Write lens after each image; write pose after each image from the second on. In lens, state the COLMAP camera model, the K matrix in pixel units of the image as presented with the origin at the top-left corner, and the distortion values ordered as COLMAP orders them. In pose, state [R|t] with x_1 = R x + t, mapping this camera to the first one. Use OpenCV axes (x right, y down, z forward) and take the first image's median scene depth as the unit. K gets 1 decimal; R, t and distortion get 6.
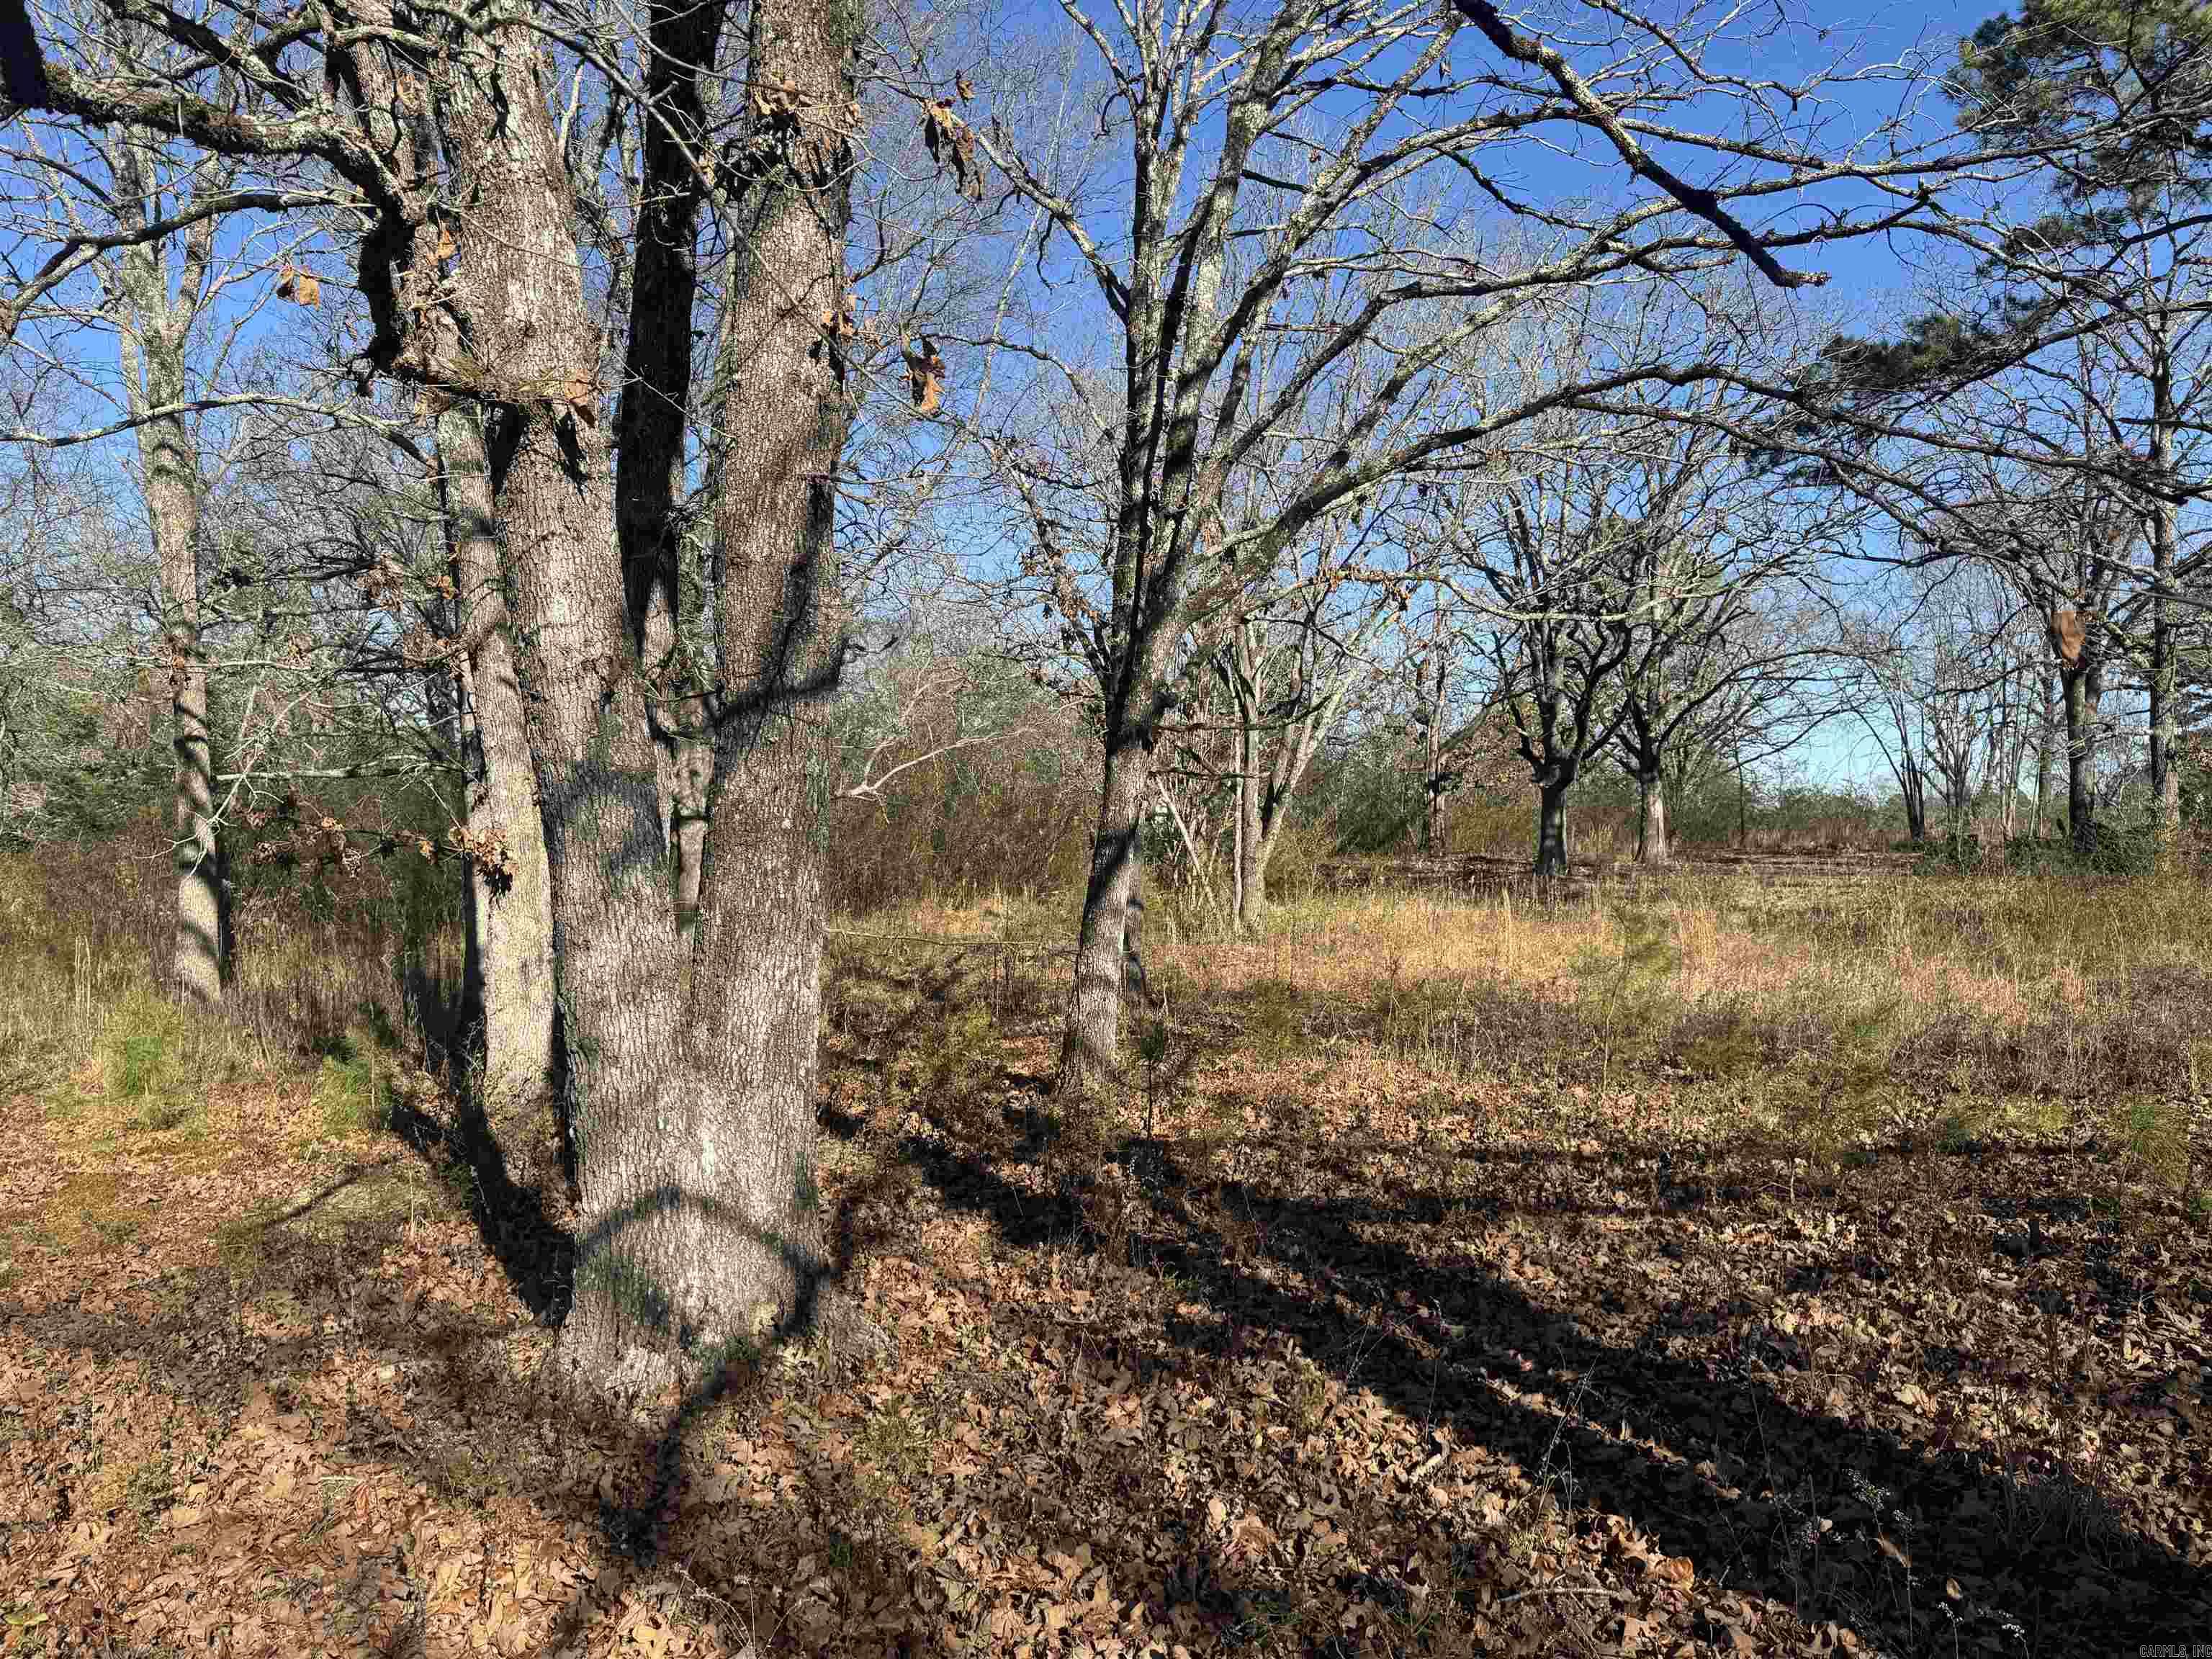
lens RADIAL K [[1556.4, 0, 1095.0], [0, 1556.4, 843.3], [0, 0, 1]] dist [0.008402, -0.039191]
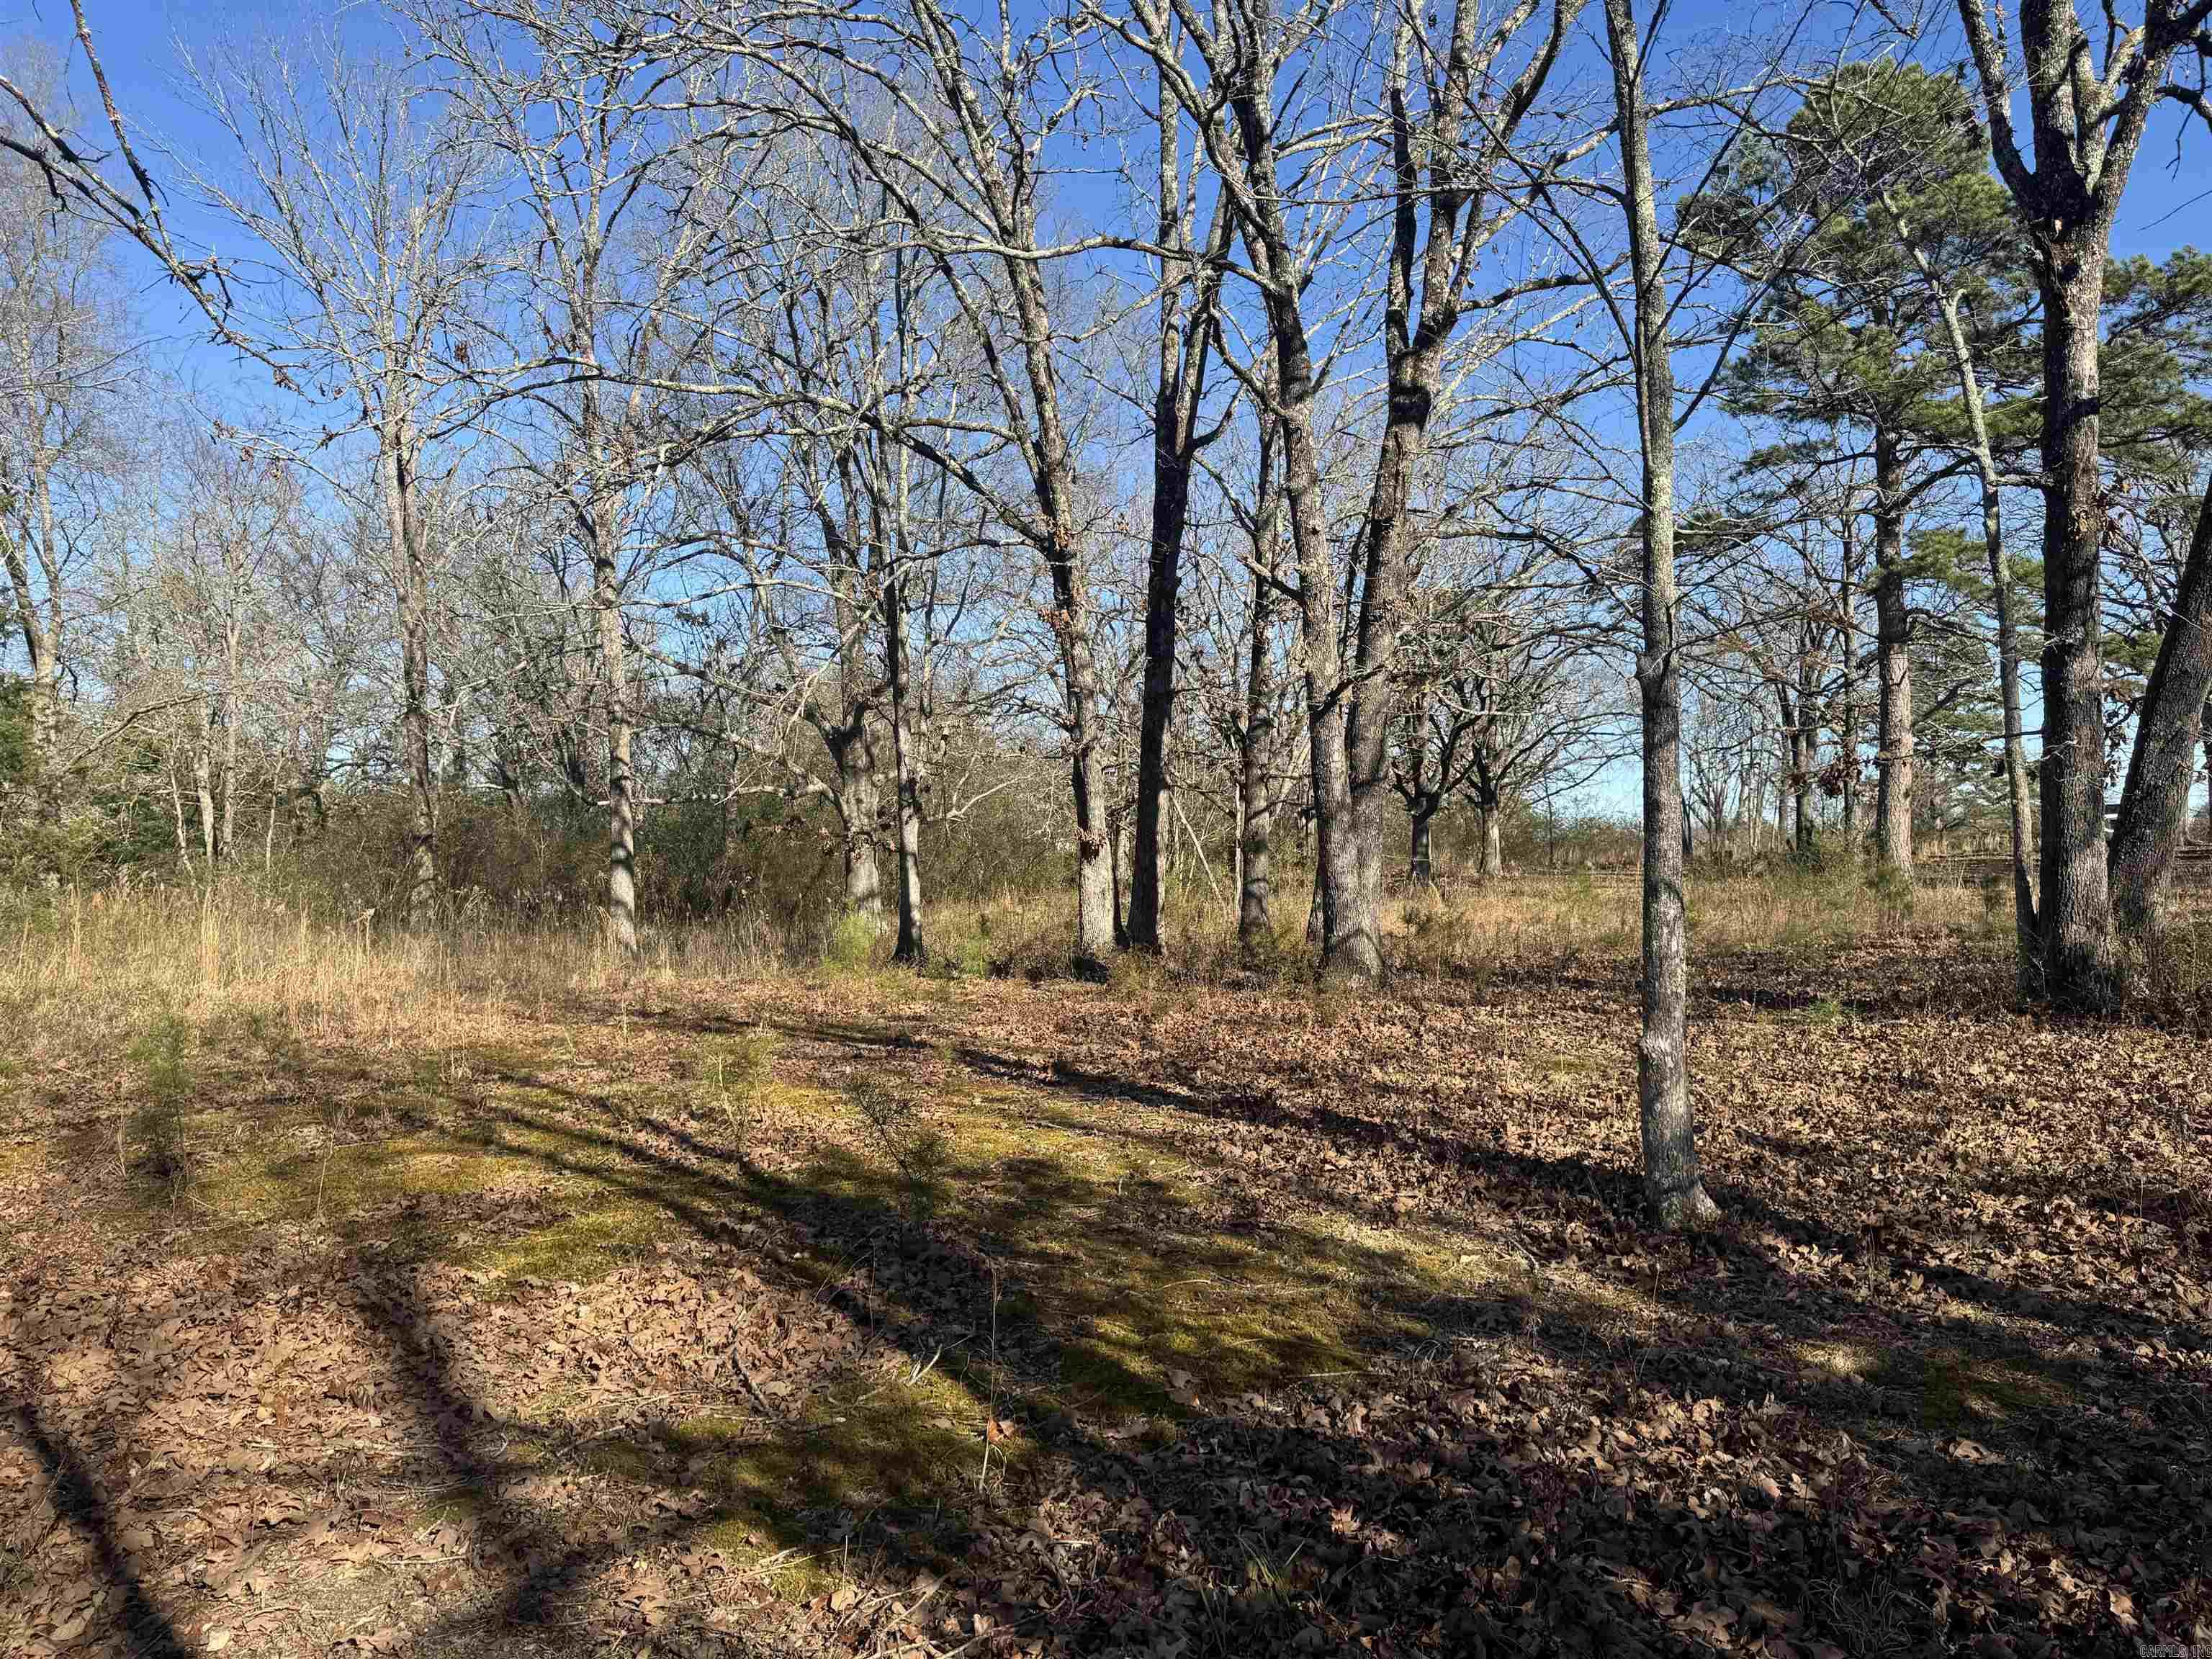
lens RADIAL K [[1543.9, 0, 1106.0], [0, 1543.9, 829.5], [0, 0, 1]] dist [0.043137, -0.054733]
pose [[0.991210, 0.002138, 0.132281, -0.137659], [0.001438, 0.999636, -0.026928, 0.010542], [-0.132291, 0.026881, 0.990846, -0.244290]]
